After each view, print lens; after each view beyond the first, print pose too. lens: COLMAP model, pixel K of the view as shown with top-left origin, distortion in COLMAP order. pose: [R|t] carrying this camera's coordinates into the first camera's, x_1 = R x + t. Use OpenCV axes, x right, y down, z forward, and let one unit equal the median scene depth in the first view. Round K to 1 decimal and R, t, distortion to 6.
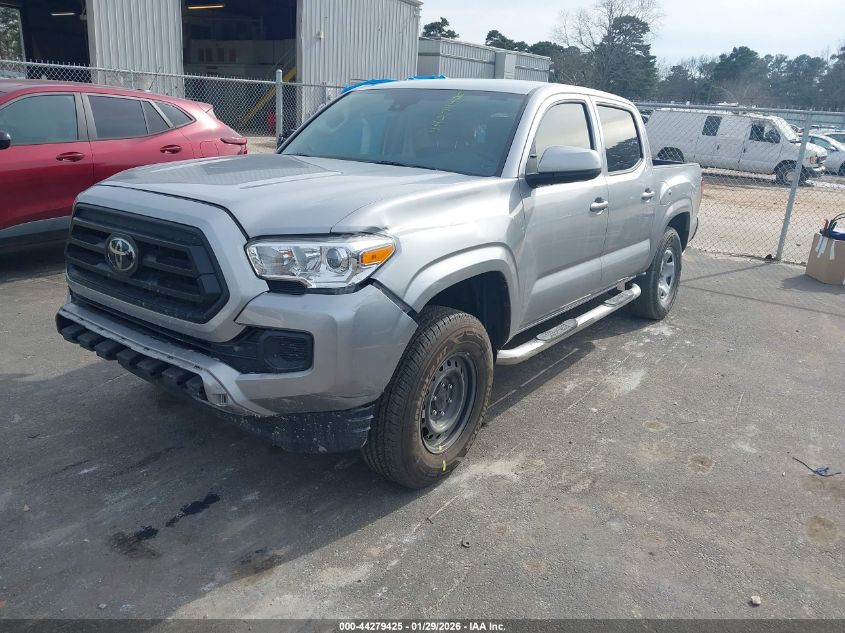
lens RADIAL K [[715.8, 0, 422.5], [0, 715.8, 316.5], [0, 0, 1]] dist [0.036572, -0.000432]
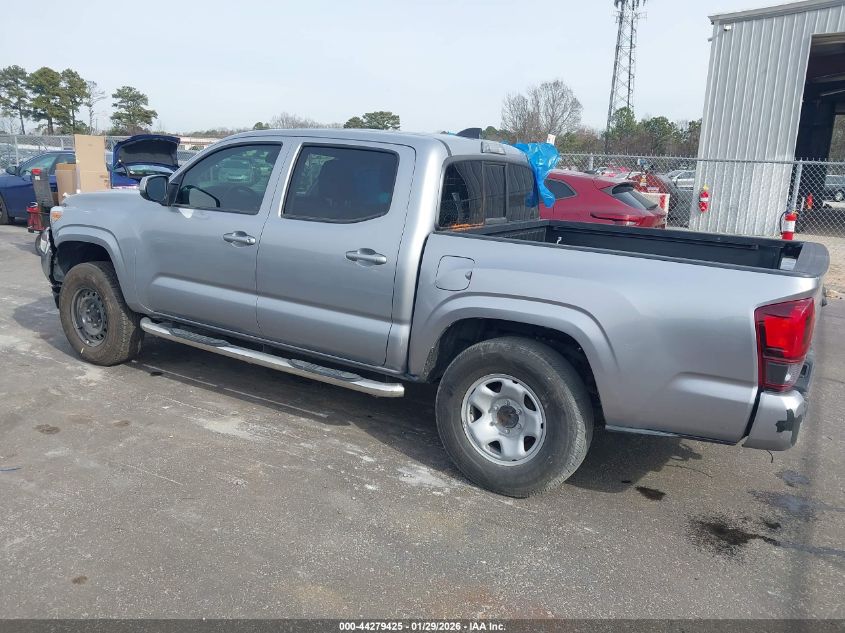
lens RADIAL K [[715.8, 0, 422.5], [0, 715.8, 316.5], [0, 0, 1]] dist [0.036572, -0.000432]
pose [[-0.001548, 0.154810, -0.987943, 0.679594], [-0.324871, 0.934278, 0.146910, -0.152183], [0.945757, 0.321182, 0.048847, 0.656455]]
